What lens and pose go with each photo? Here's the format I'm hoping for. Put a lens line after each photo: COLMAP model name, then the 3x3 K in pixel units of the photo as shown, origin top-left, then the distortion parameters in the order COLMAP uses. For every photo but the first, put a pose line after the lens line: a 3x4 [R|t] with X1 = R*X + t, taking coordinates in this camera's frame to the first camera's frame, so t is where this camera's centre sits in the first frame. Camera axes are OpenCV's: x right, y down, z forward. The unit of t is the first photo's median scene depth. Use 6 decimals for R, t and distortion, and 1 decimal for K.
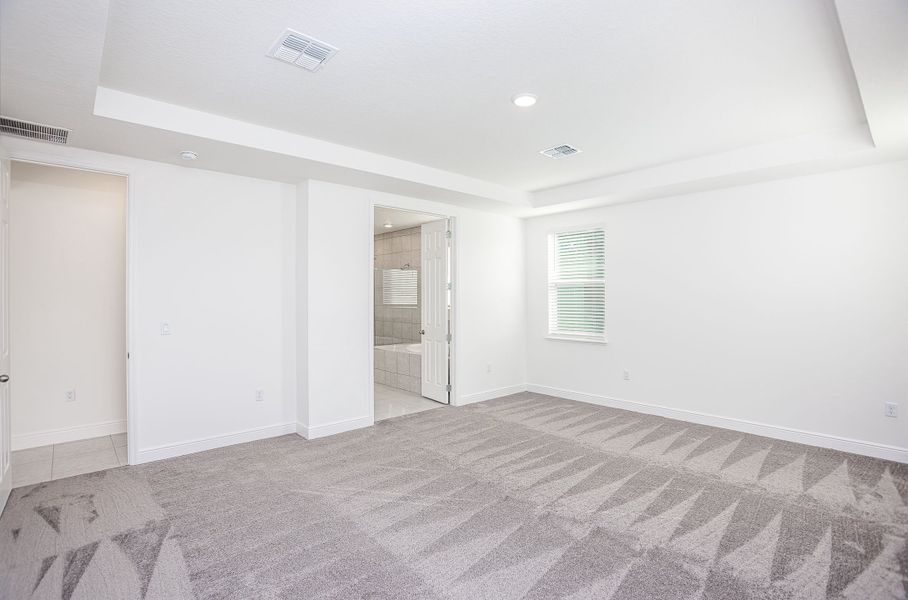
lens RADIAL K [[469.0, 0, 454.0], [0, 469.0, 300.0], [0, 0, 1]] dist [0.000172, -0.000004]
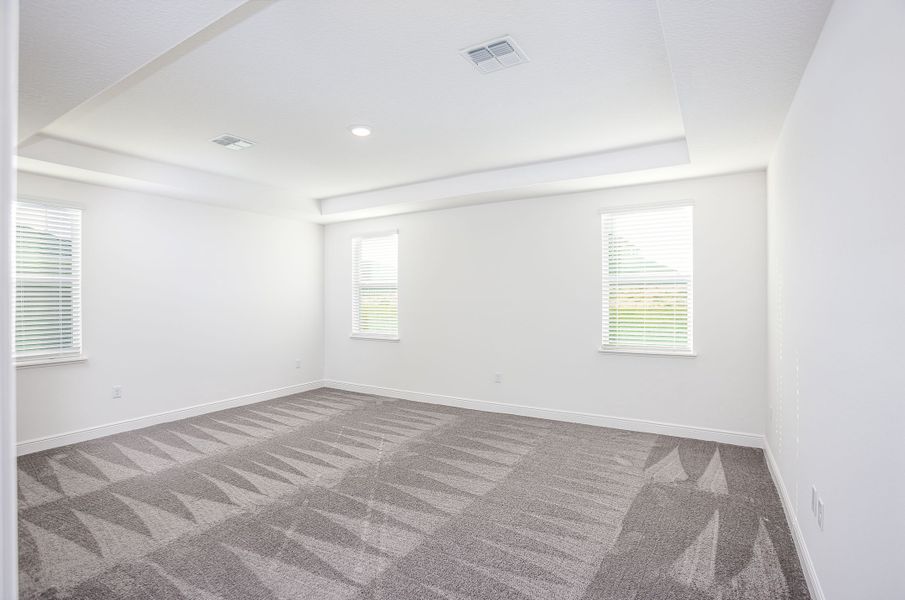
lens RADIAL K [[439.3, 0, 452.5], [0, 439.3, 300.0], [0, 0, 1]] dist [-0.017197, -0.000121]
pose [[-0.303838, 0.002684, 0.952720, -0.791094], [0.007760, 0.999970, -0.000342, -0.002018], [-0.952692, 0.007289, -0.303850, 0.914904]]
